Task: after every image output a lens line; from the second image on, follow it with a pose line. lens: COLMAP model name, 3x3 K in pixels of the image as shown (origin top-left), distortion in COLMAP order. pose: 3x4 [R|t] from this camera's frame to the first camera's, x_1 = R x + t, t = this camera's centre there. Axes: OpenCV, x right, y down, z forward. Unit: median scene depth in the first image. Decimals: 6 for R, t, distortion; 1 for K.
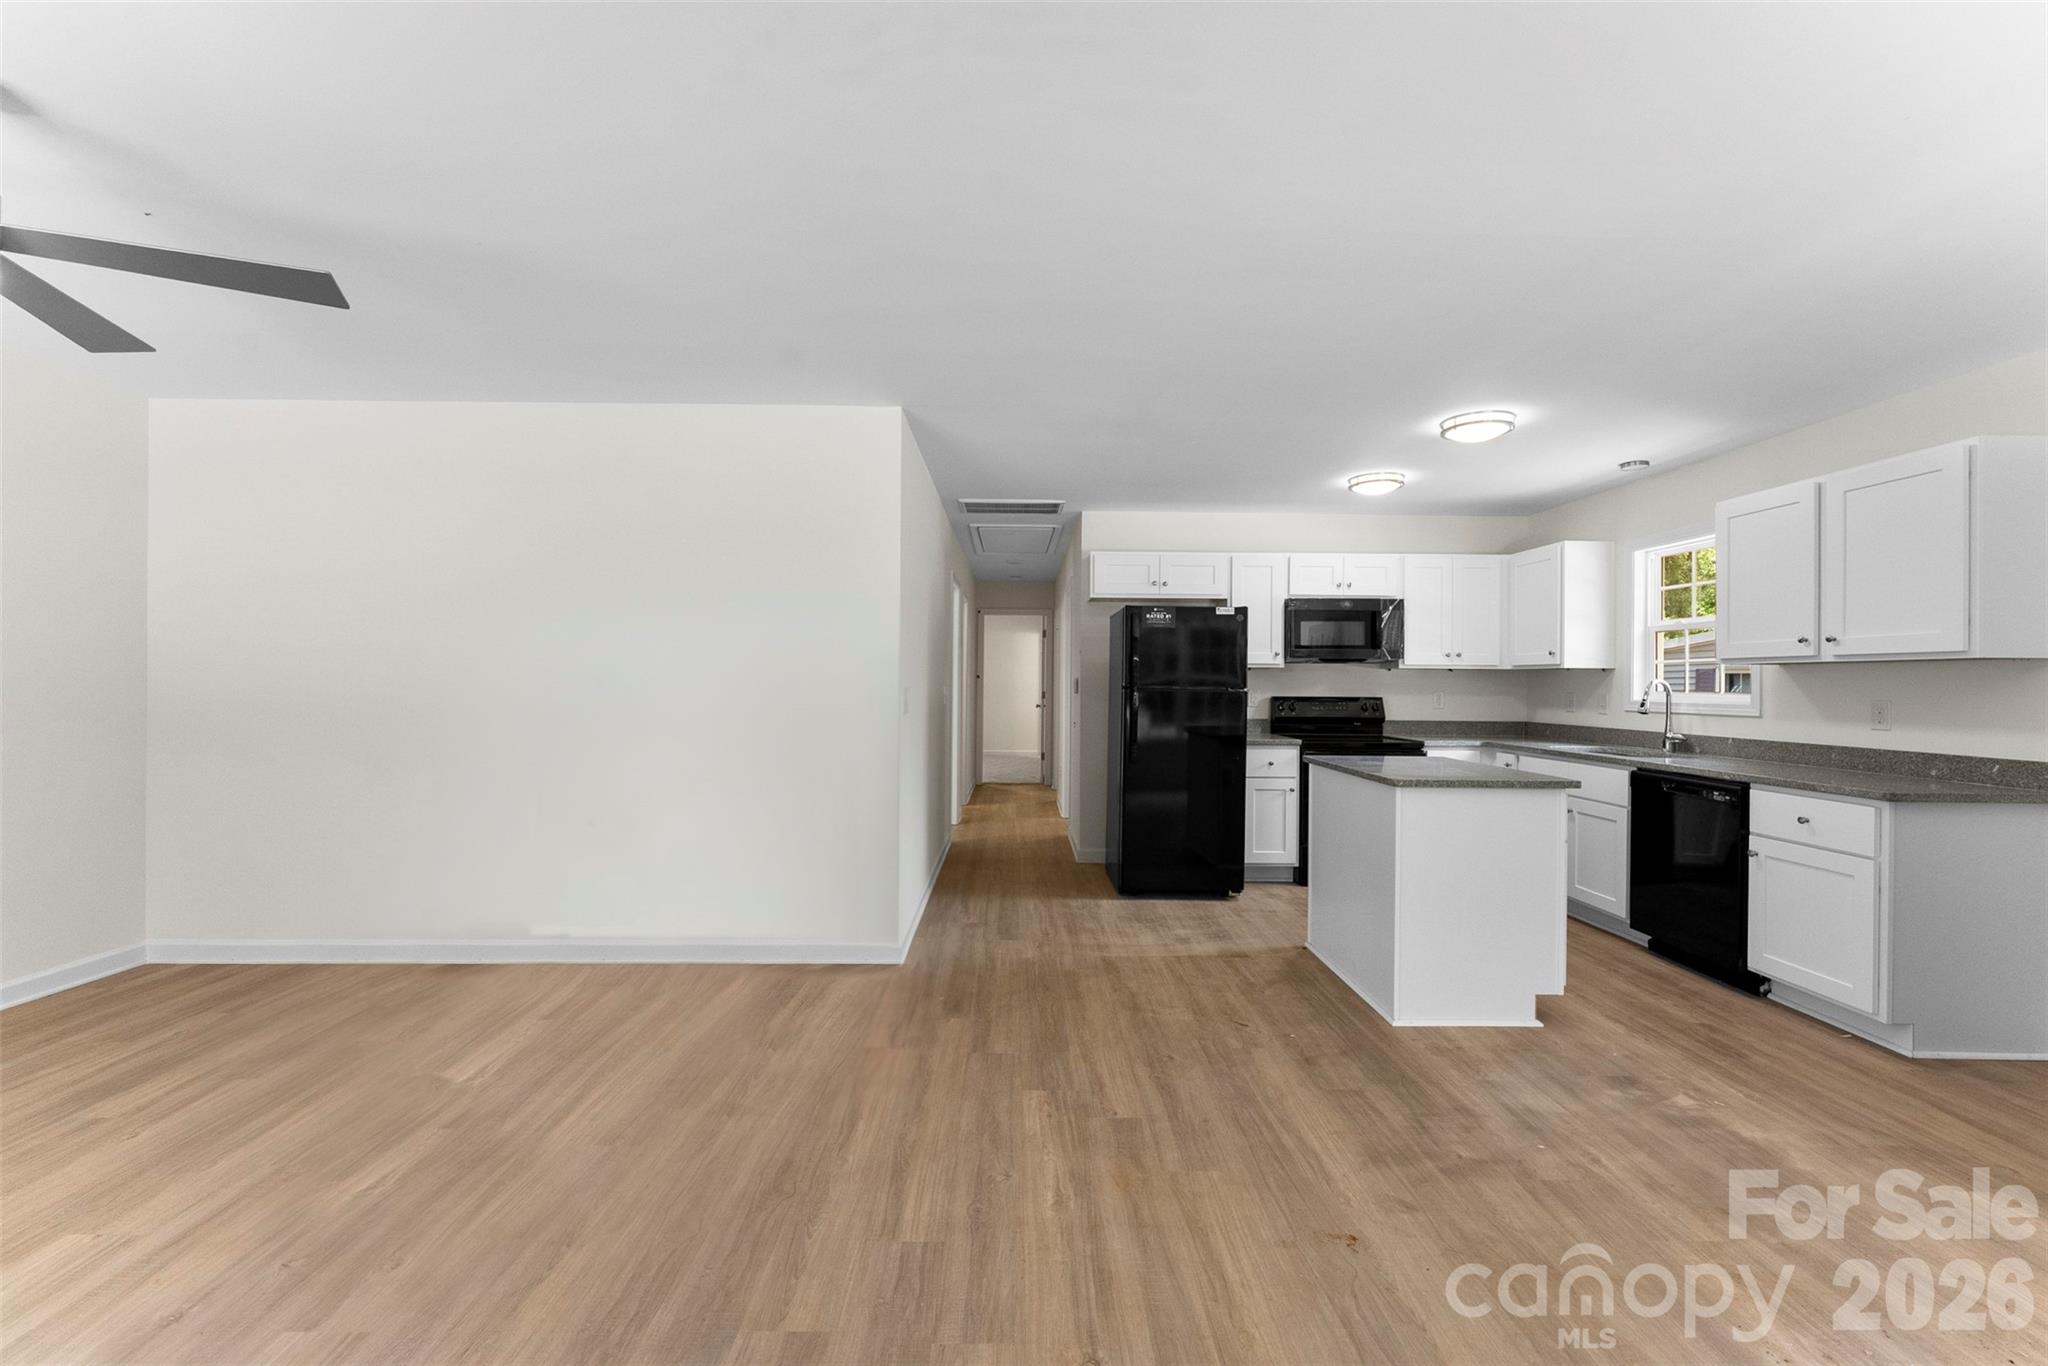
lens RADIAL K [[839.9, 0, 1019.1], [0, 839.9, 674.3], [0, 0, 1]] dist [0.001913, -0.002729]
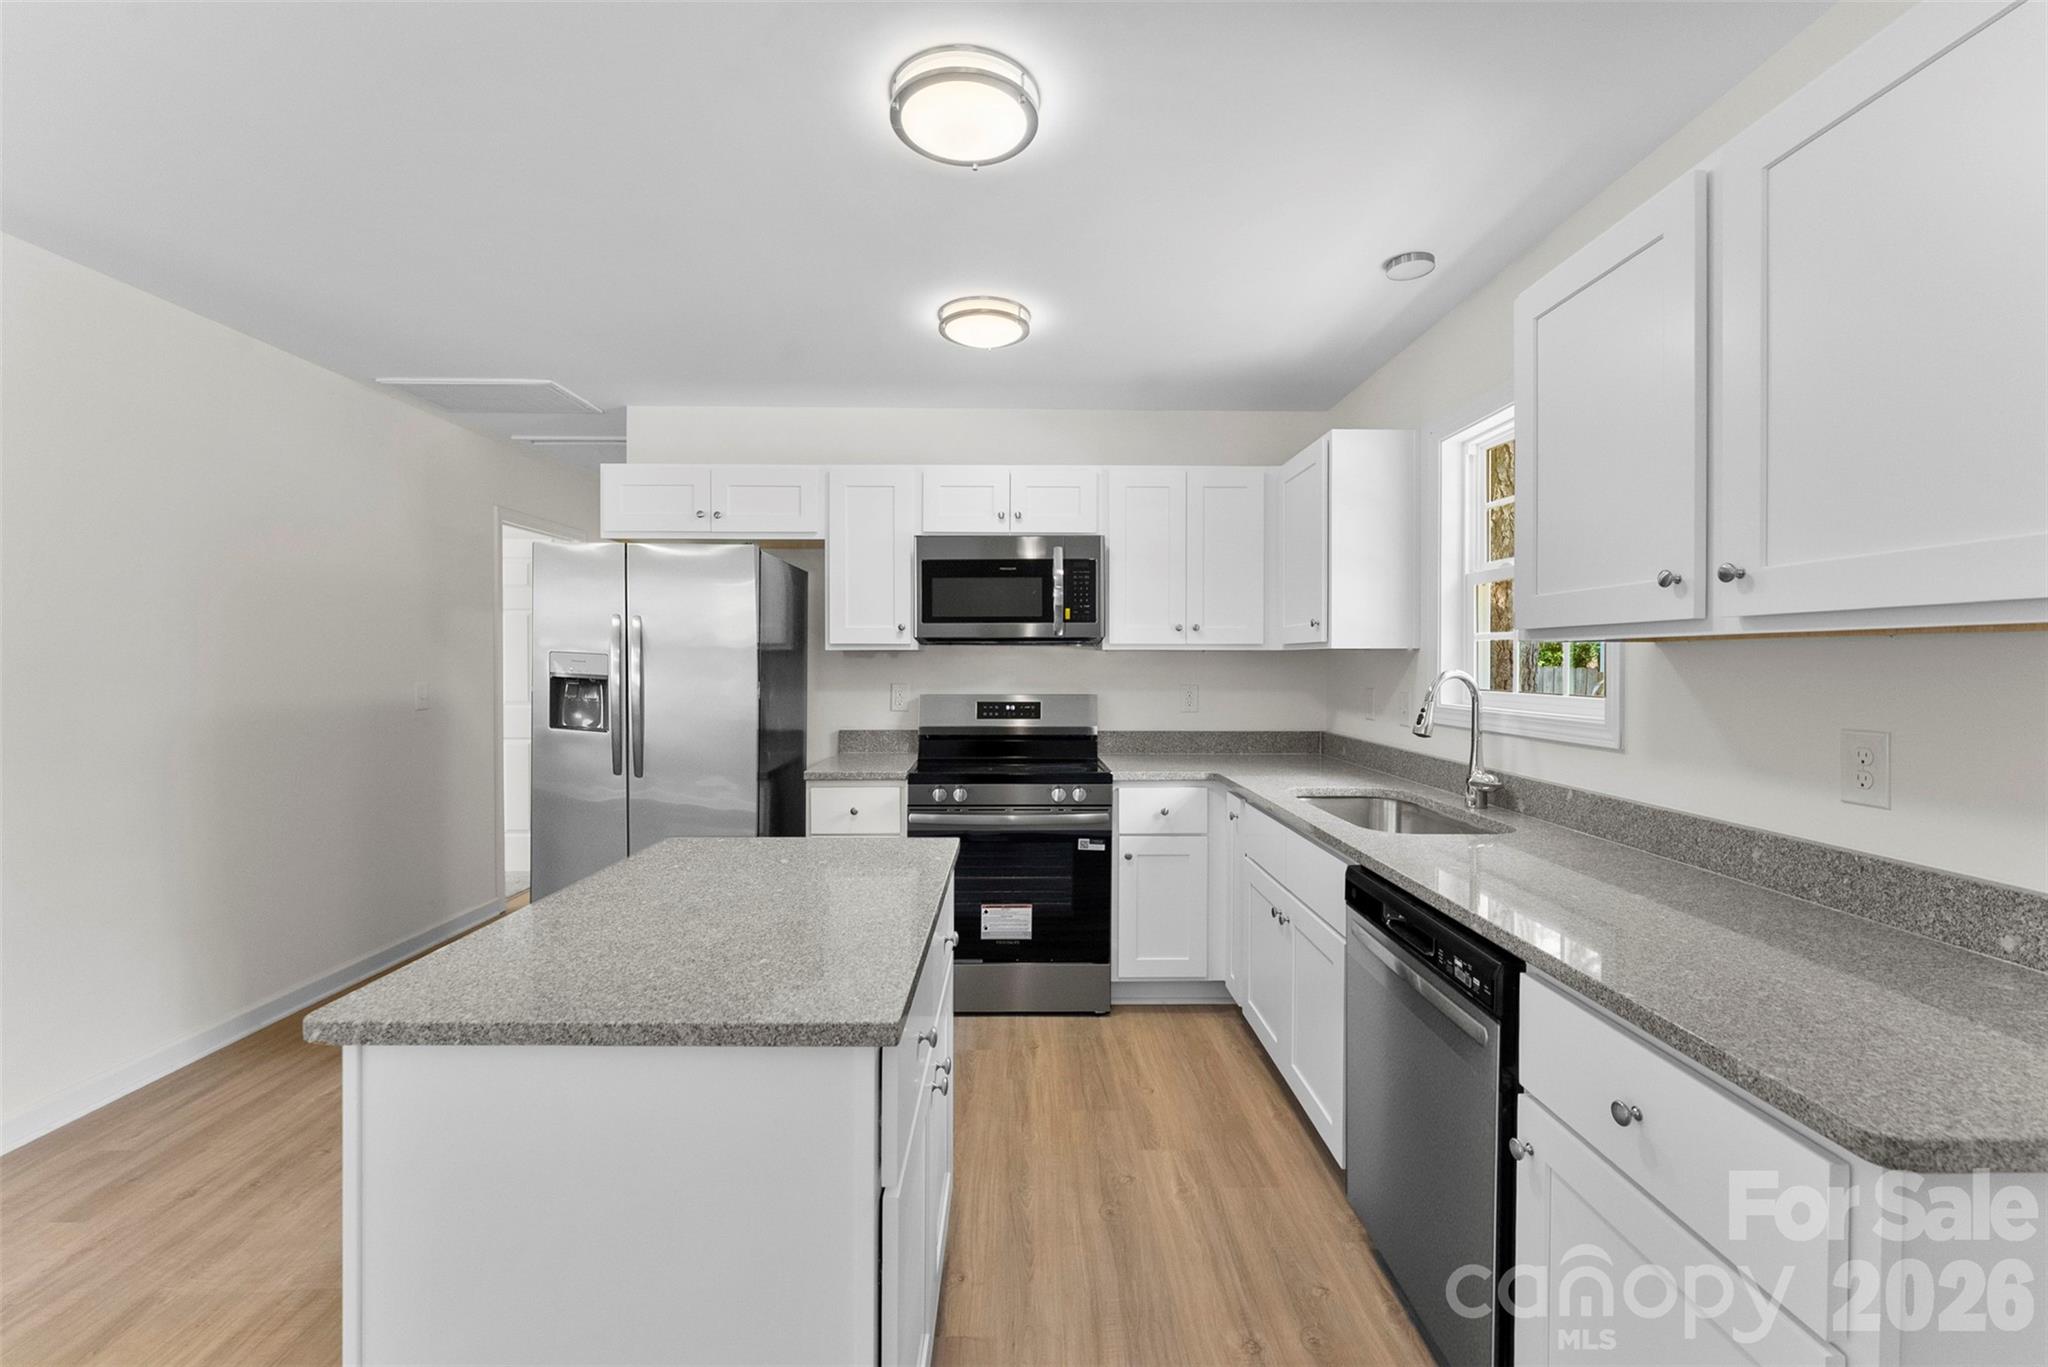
lens RADIAL K [[839.9, 0, 1017.0], [0, 839.9, 666.5], [0, 0, 1]] dist [0.001913, -0.002729]
pose [[0.999942, -0.008418, -0.006760, 0.502713], [0.008531, 0.999823, 0.016743, -0.007513], [0.006617, -0.016800, 0.999837, 0.481363]]
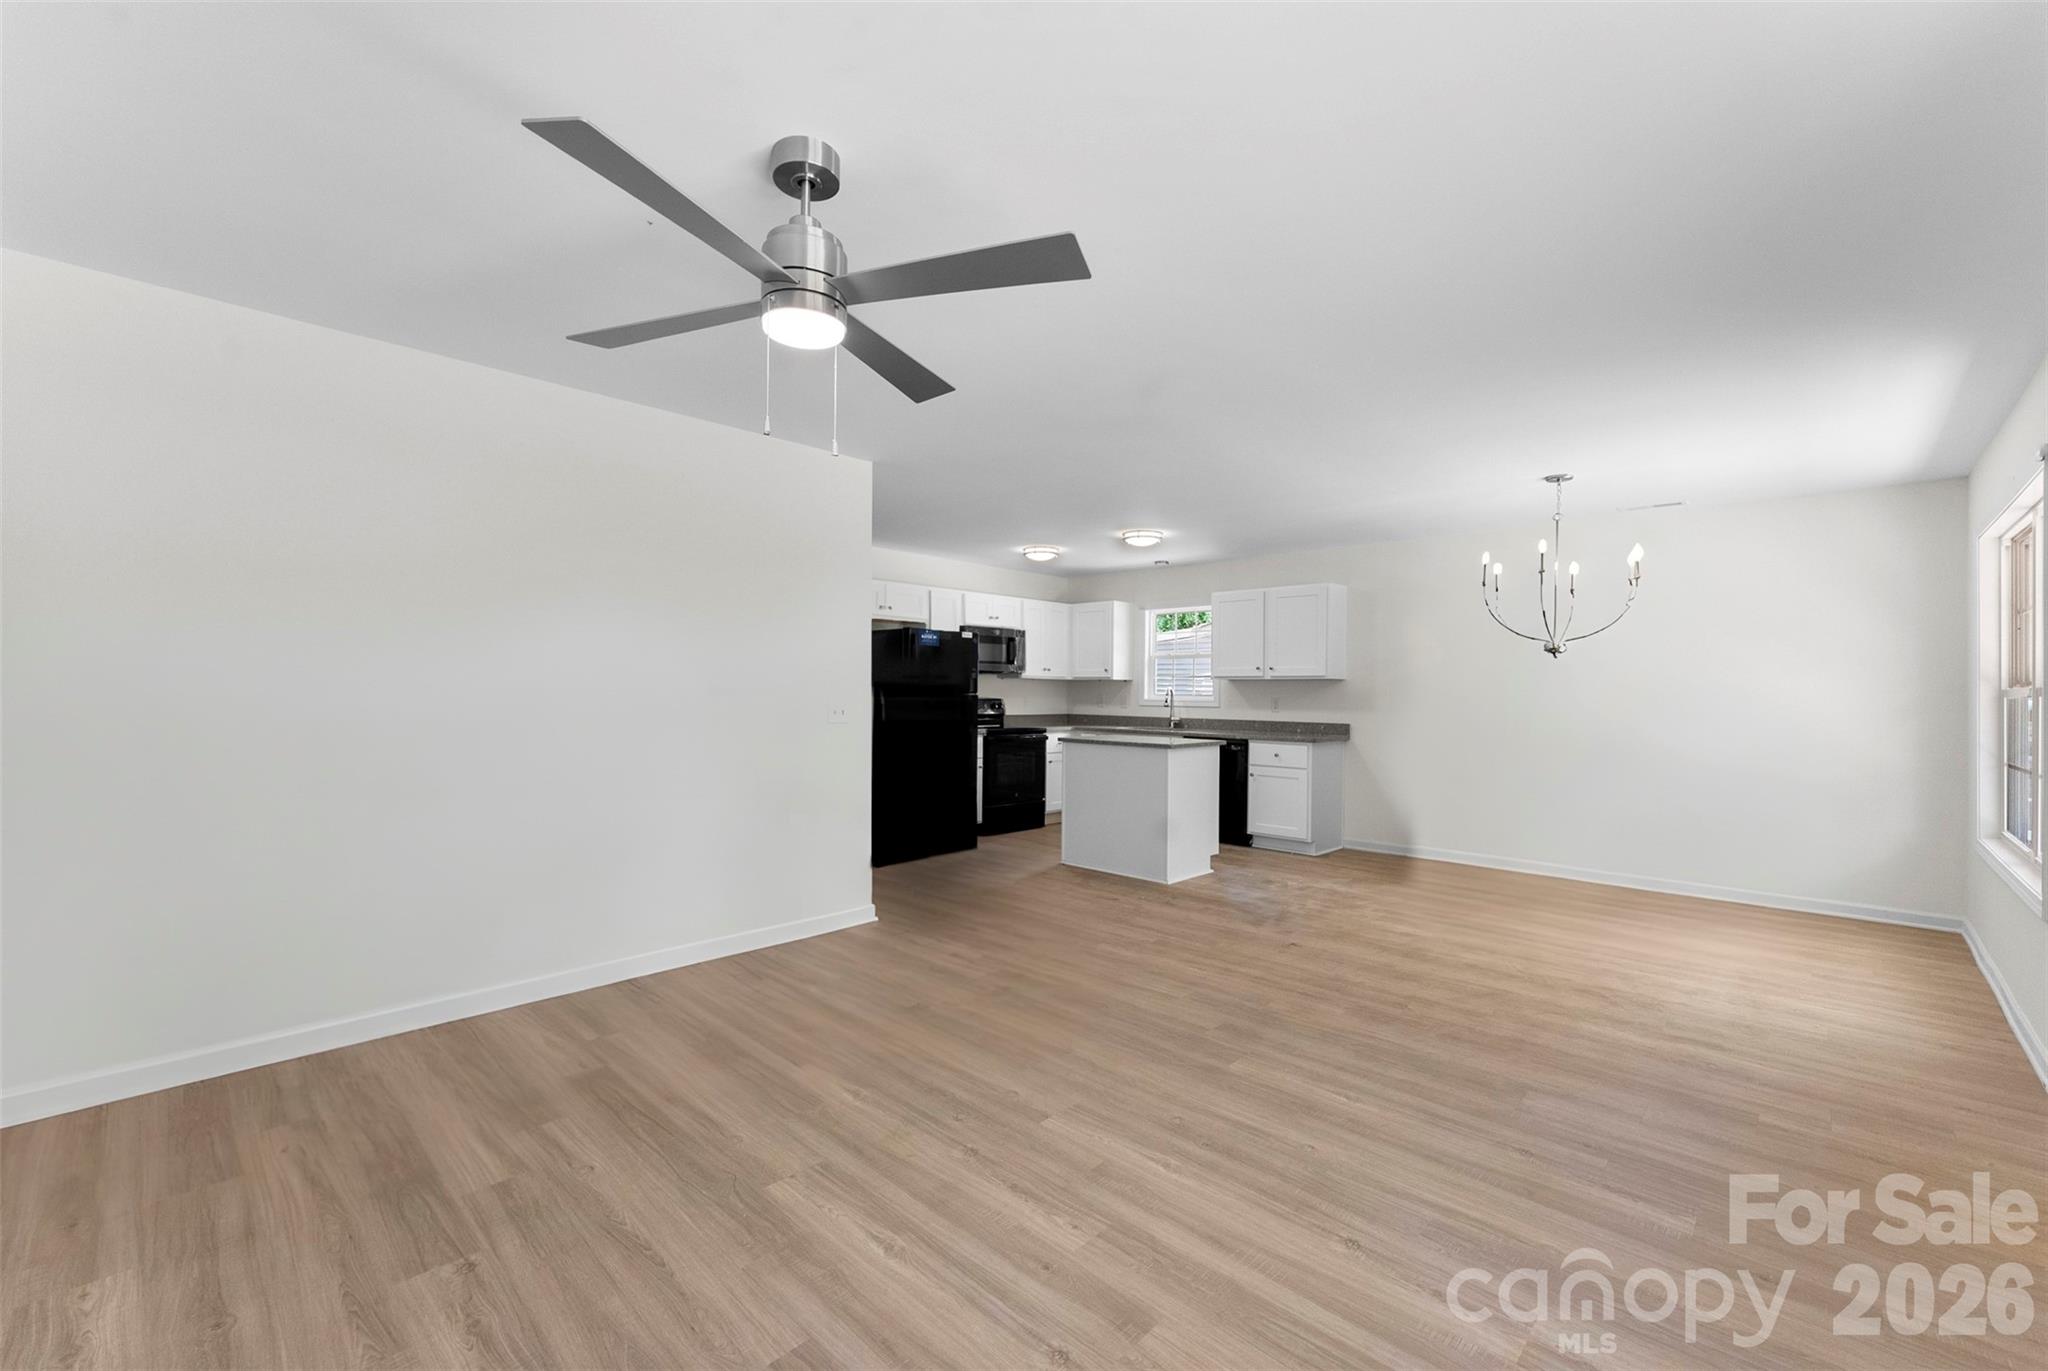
lens RADIAL K [[839.9, 0, 1015.4], [0, 839.9, 688.9], [0, 0, 1]] dist [0.001913, -0.002729]
pose [[0.705212, -0.001115, 0.708995, -0.732213], [-0.010624, 0.999870, 0.012140, -0.007794], [-0.708916, -0.016093, 0.705109, -0.011473]]
